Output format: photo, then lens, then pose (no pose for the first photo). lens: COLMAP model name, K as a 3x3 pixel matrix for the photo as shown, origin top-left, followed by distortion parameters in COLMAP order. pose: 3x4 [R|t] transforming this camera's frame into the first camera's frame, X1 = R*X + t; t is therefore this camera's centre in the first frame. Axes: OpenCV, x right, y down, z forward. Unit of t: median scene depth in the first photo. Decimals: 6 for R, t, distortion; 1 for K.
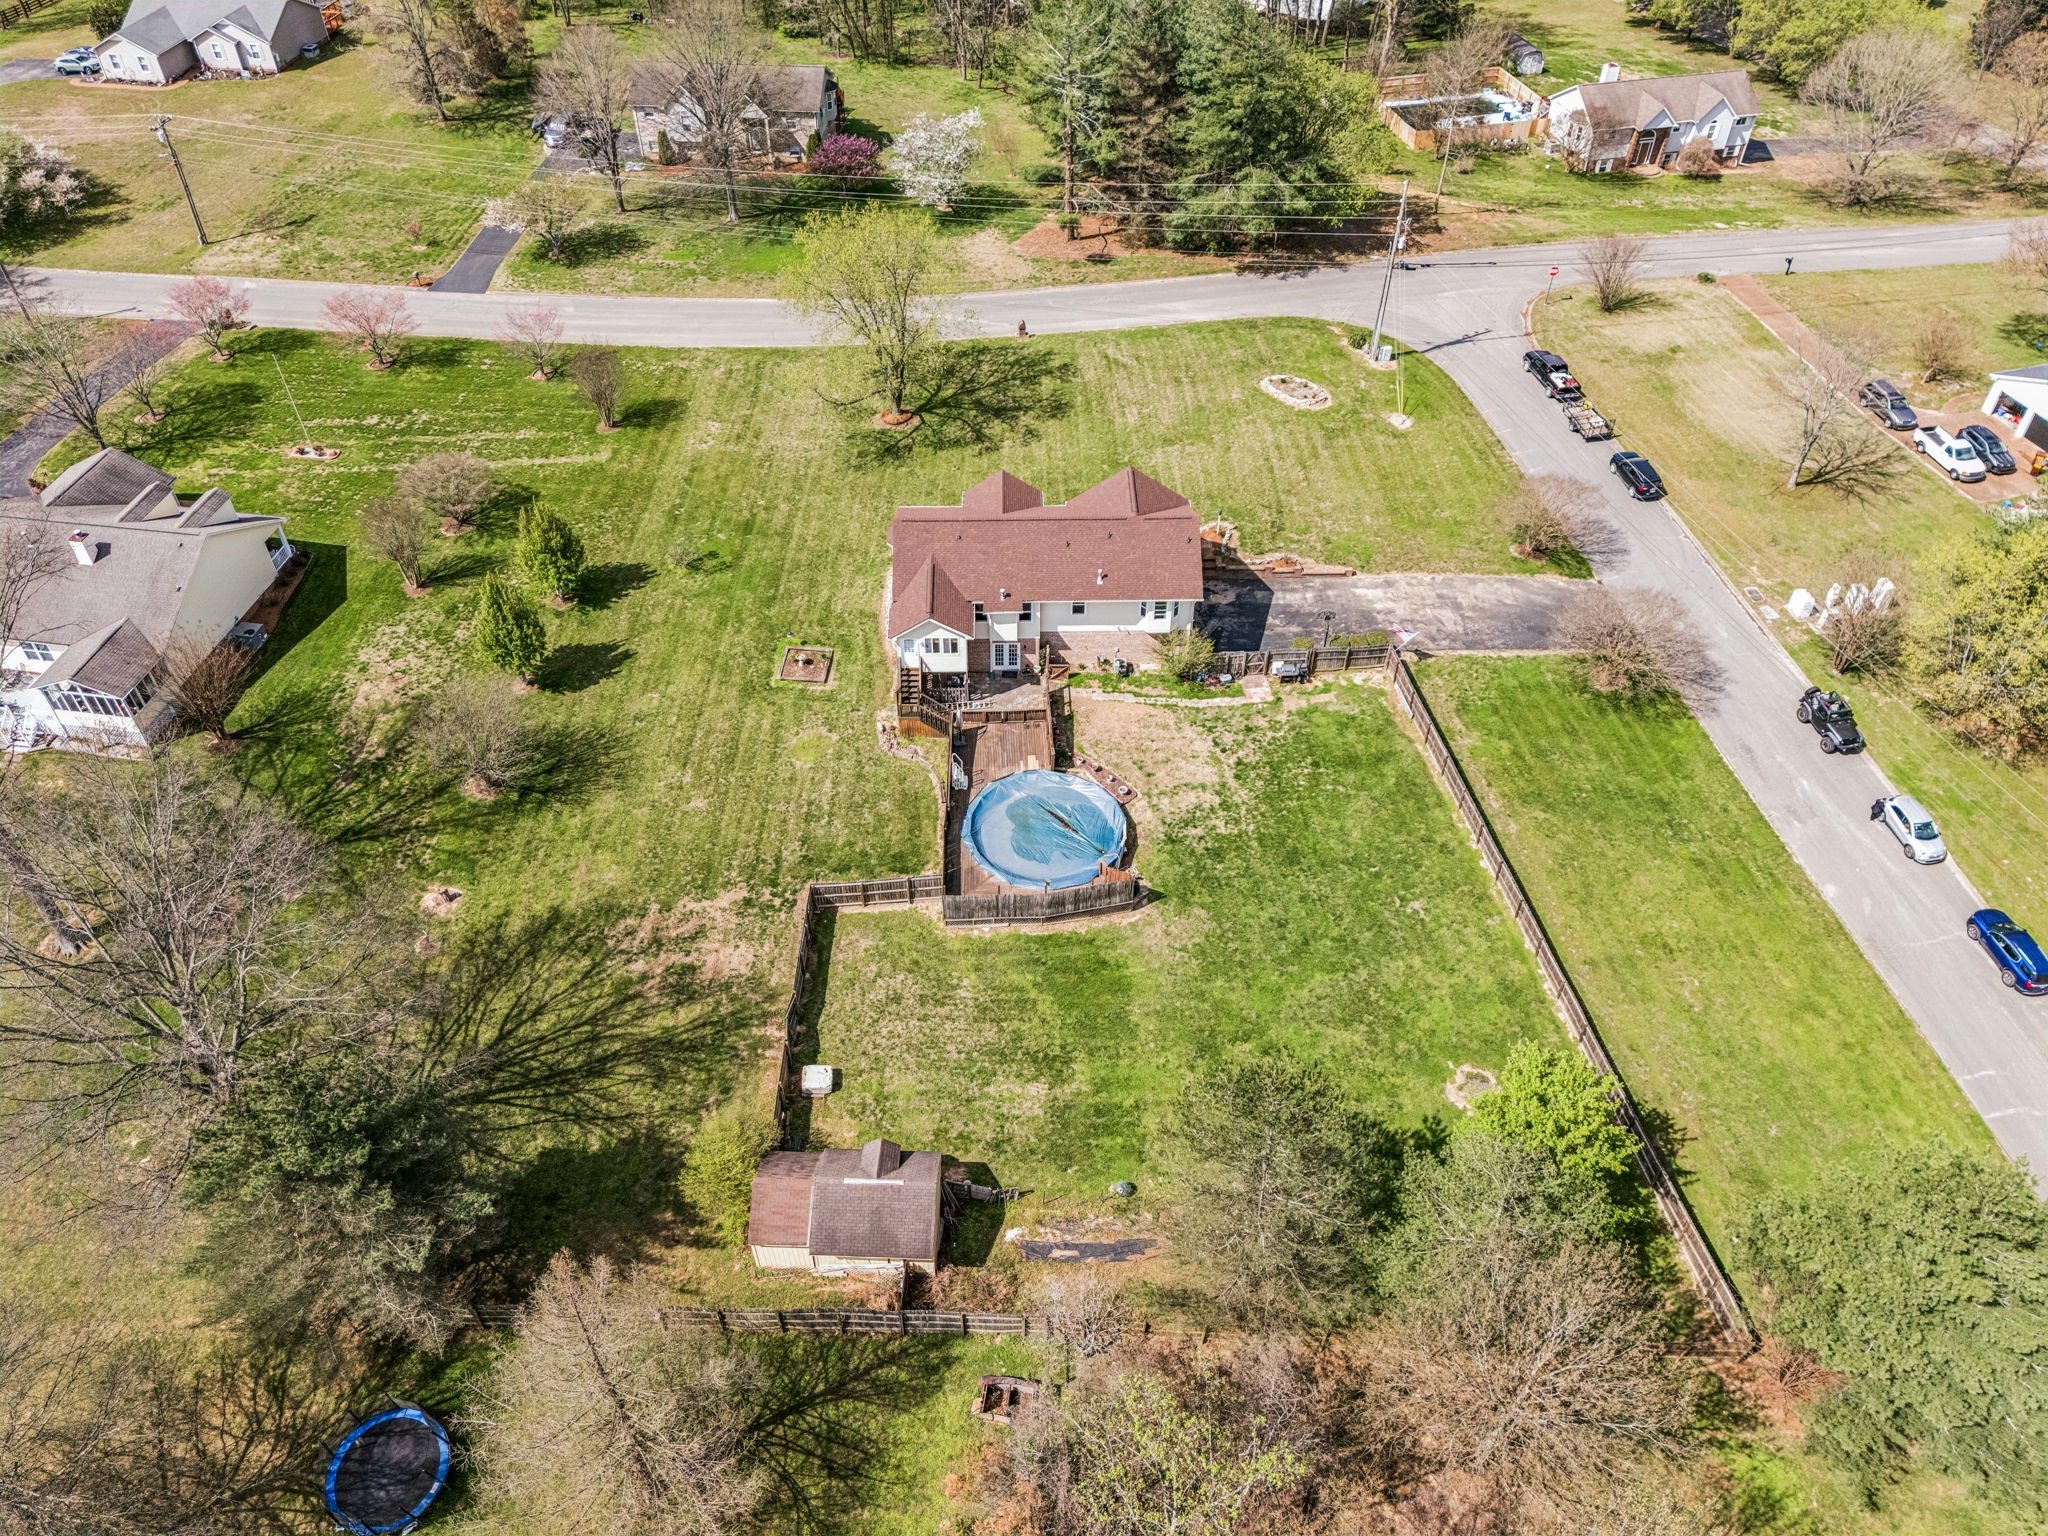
lens RADIAL K [[1517.4, 0, 1024.0], [0, 1517.4, 768.0], [0, 0, 1]] dist [0.094403, -0.115817]
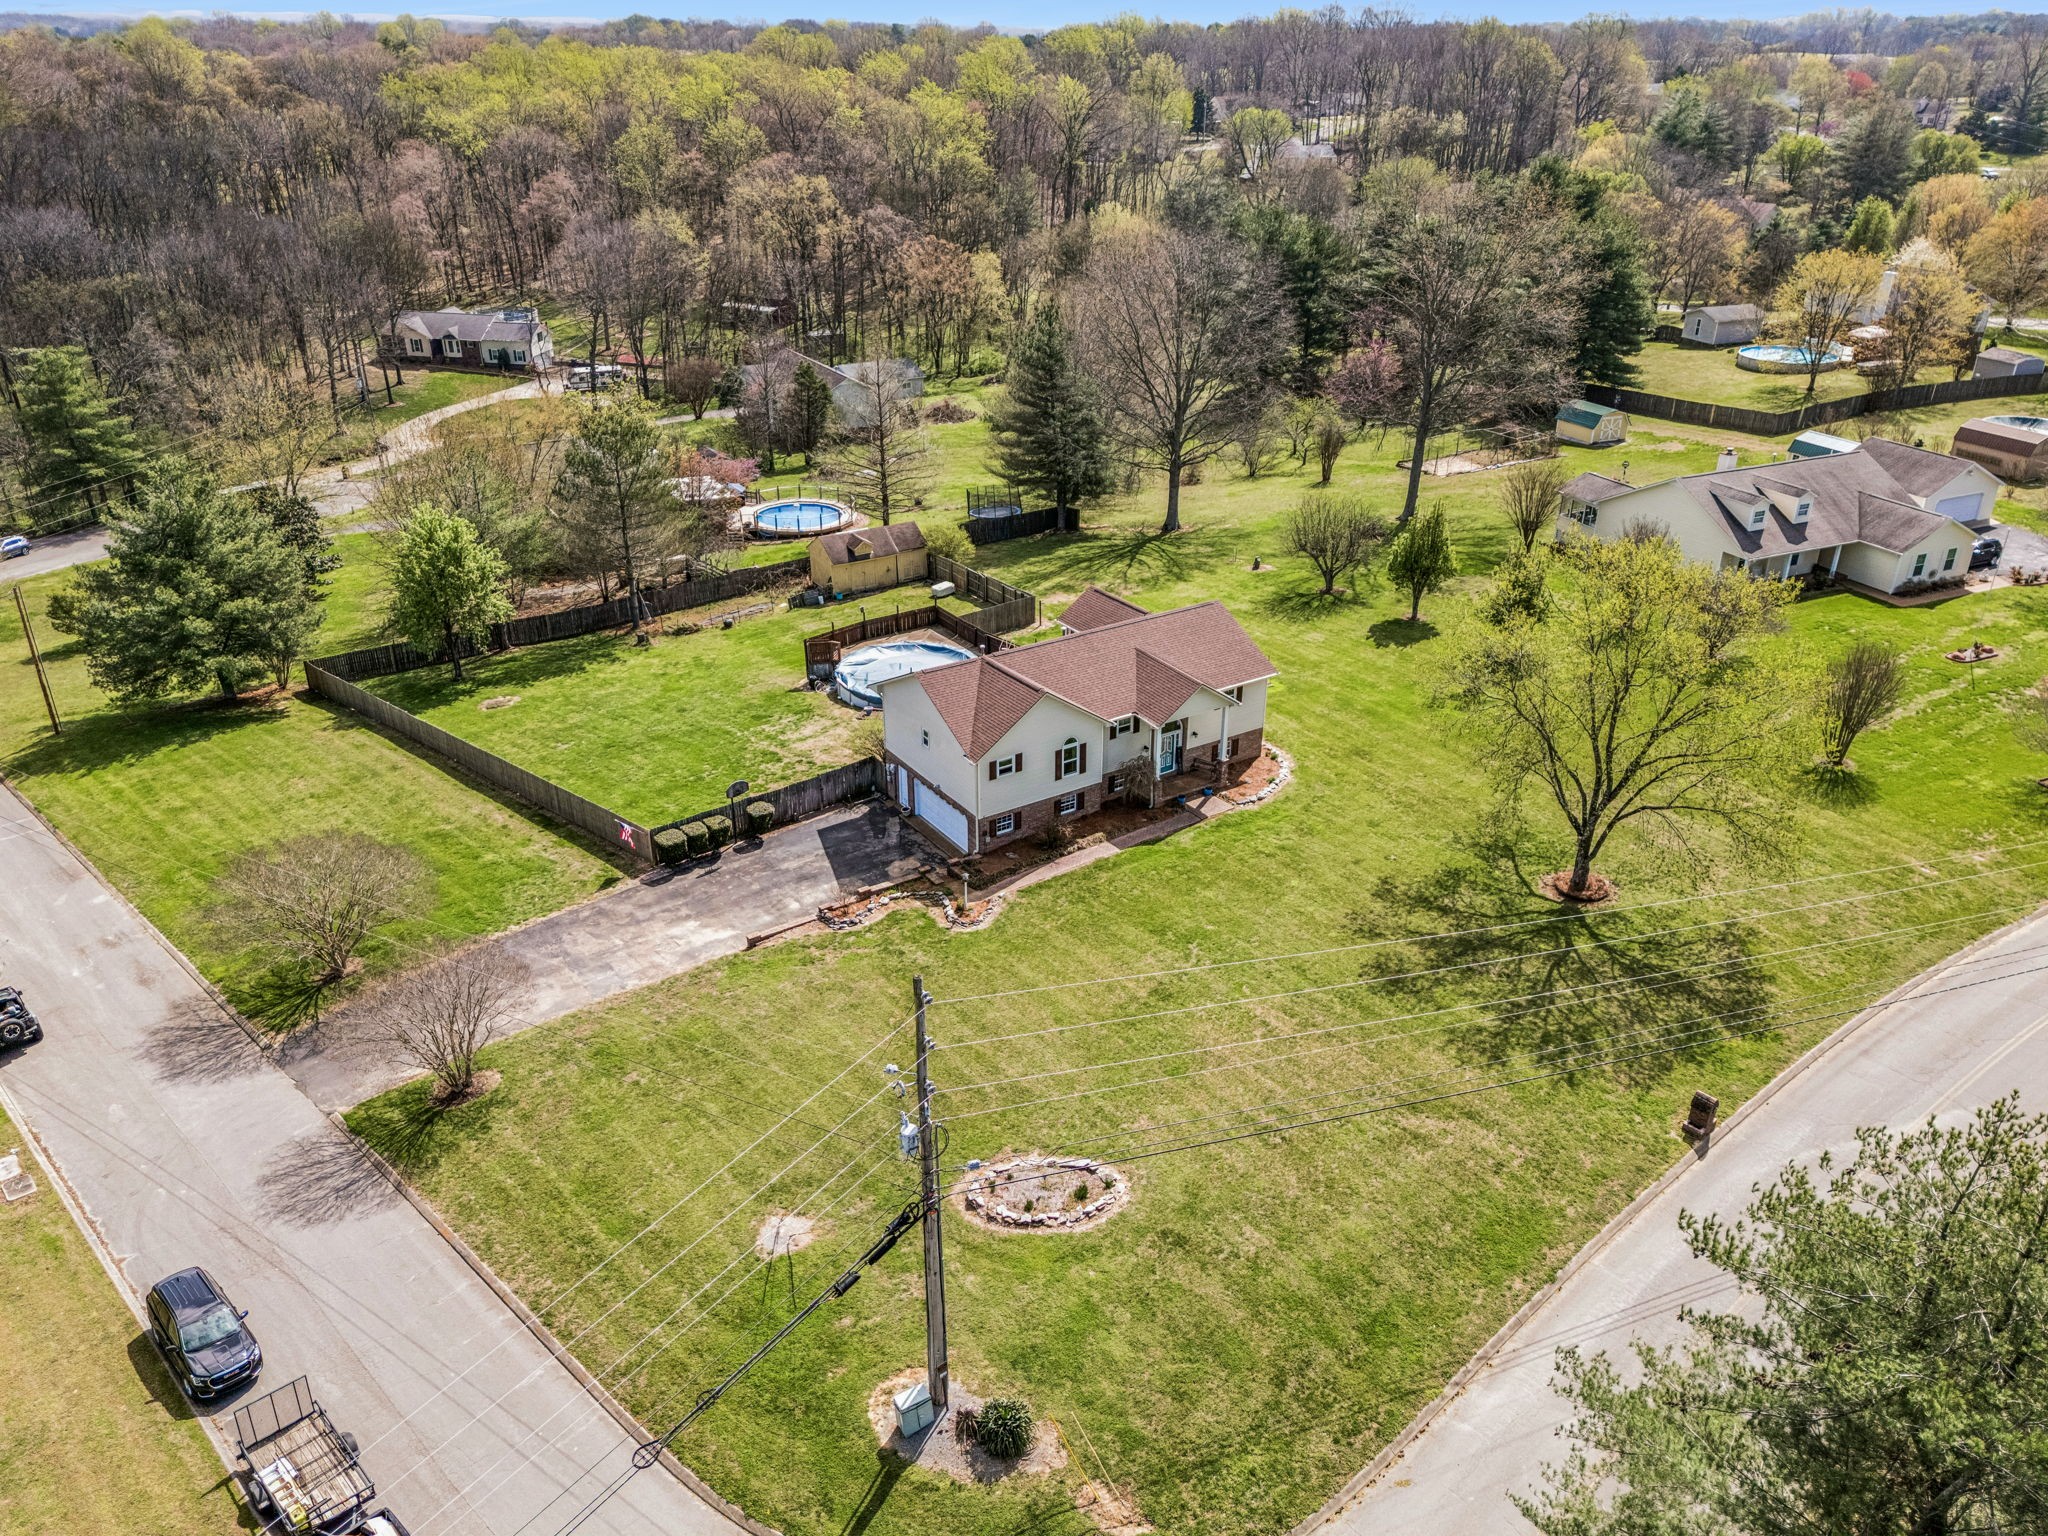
lens RADIAL K [[1489.4, 0, 1024.0], [0, 1489.4, 768.0], [0, 0, 1]] dist [0.034029, -0.001998]
pose [[-0.840920, 0.234166, -0.487872, 0.400307], [-0.373370, 0.401528, 0.836283, -0.710450], [0.391724, 0.885404, -0.250223, 1.115709]]
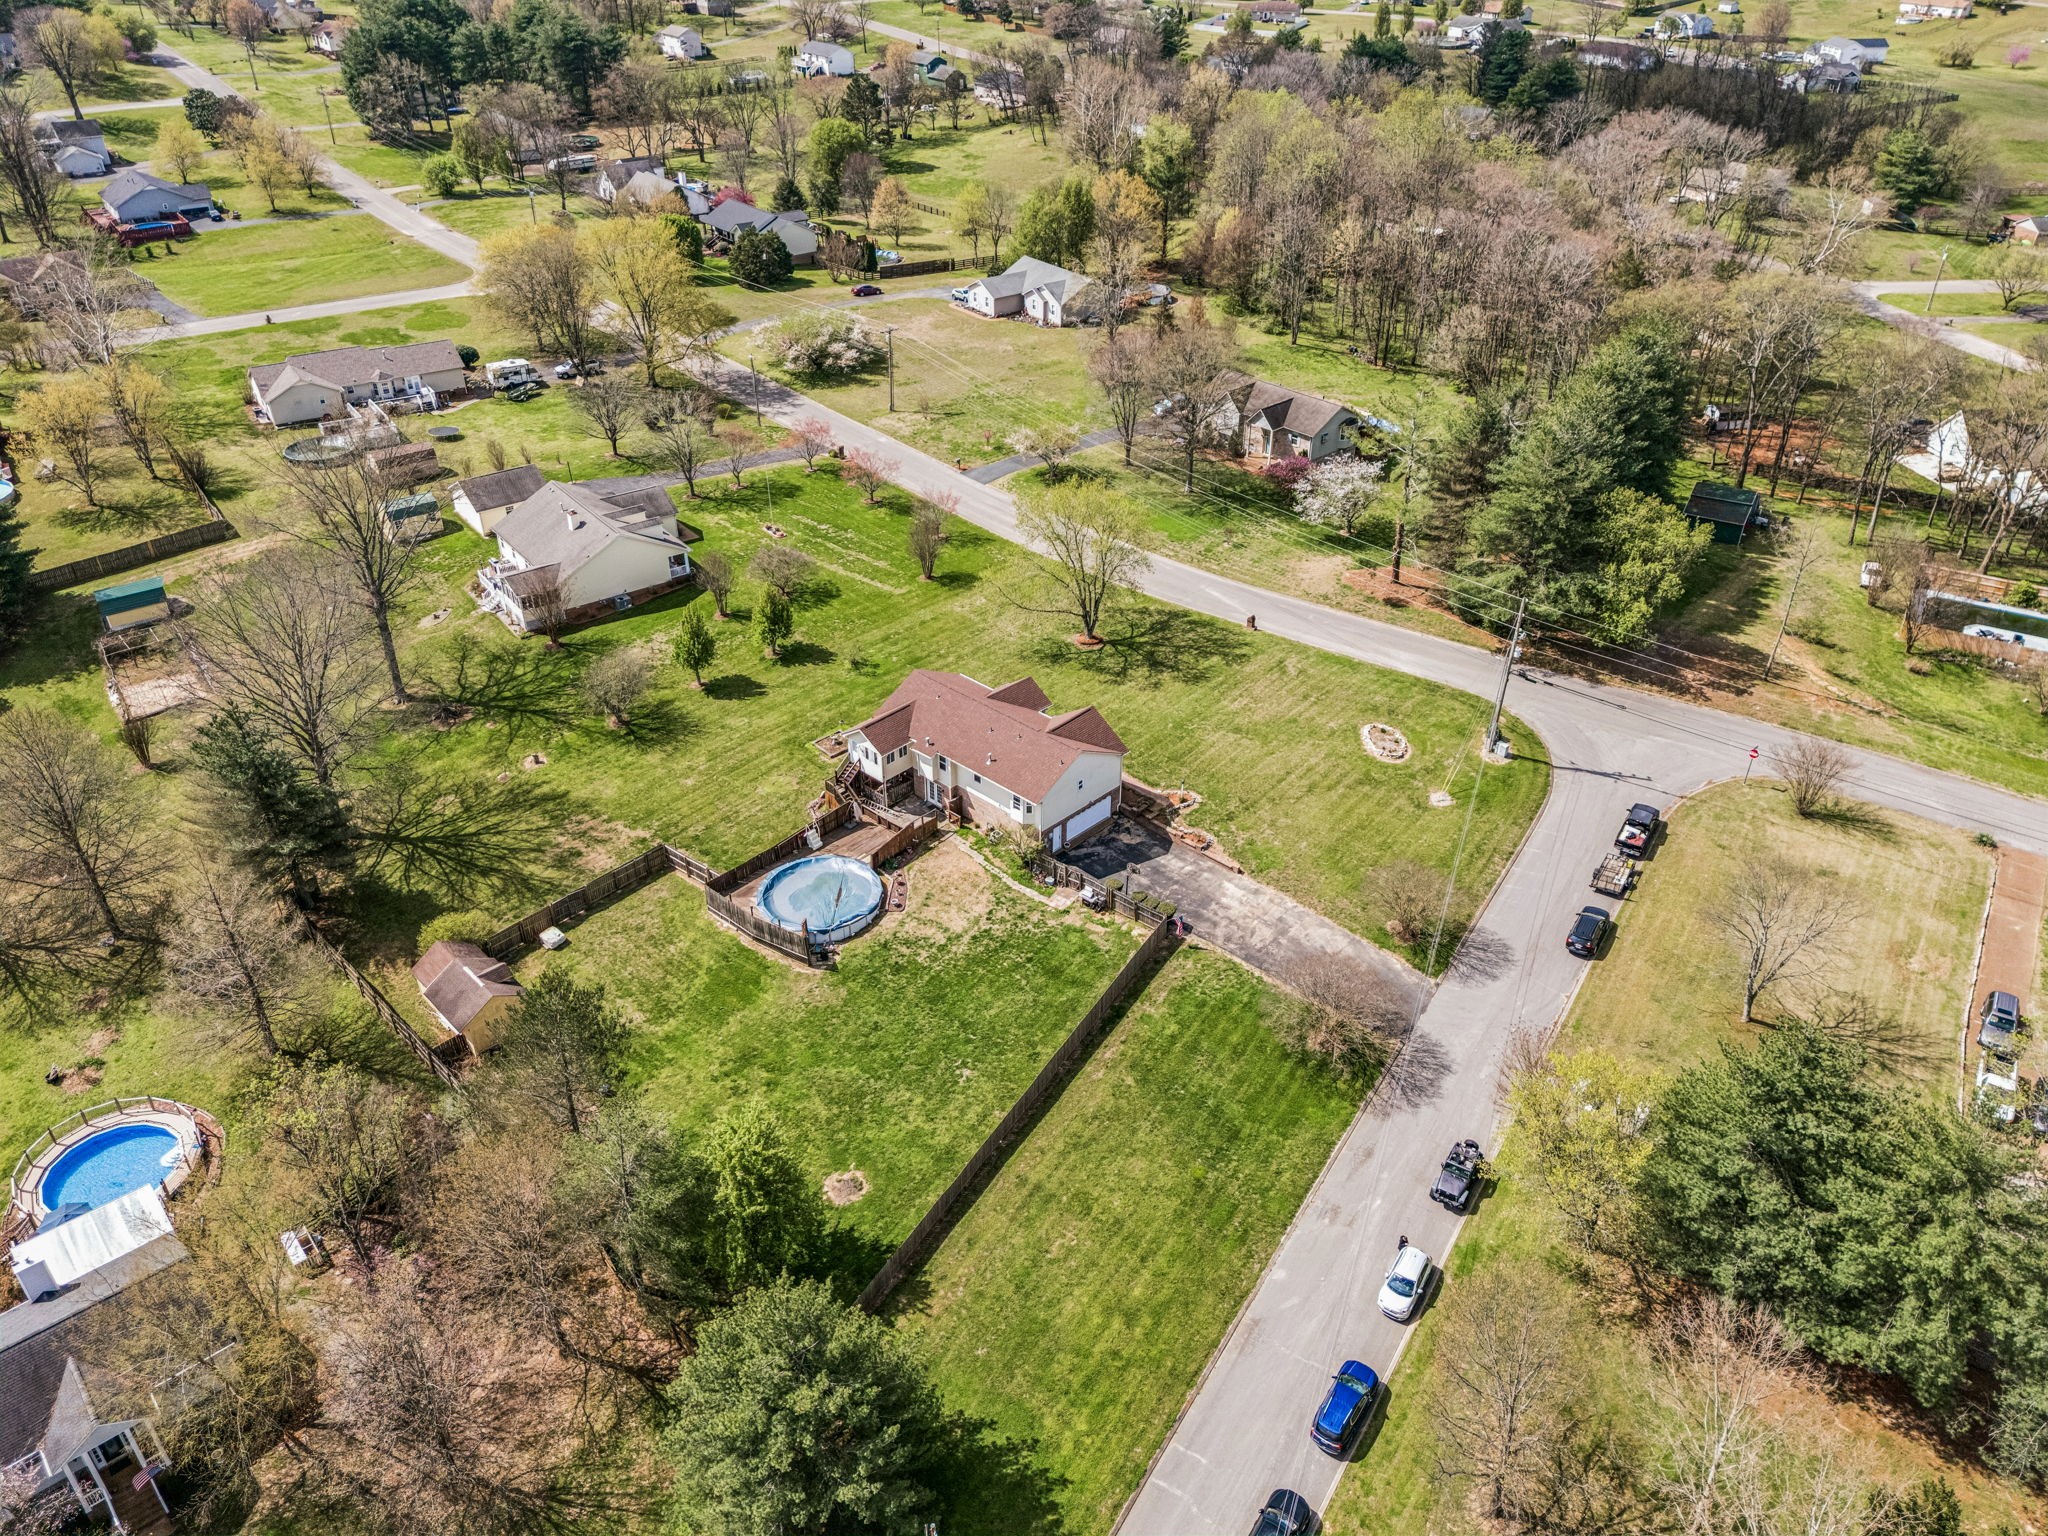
lens RADIAL K [[1517.4, 0, 1024.0], [0, 1517.4, 768.0], [0, 0, 1]] dist [0.094403, -0.115817]
pose [[0.710611, 0.376070, -0.594646, 0.730895], [-0.479064, 0.877606, -0.017466, -0.097025], [0.515296, 0.297285, 0.803798, -0.009281]]
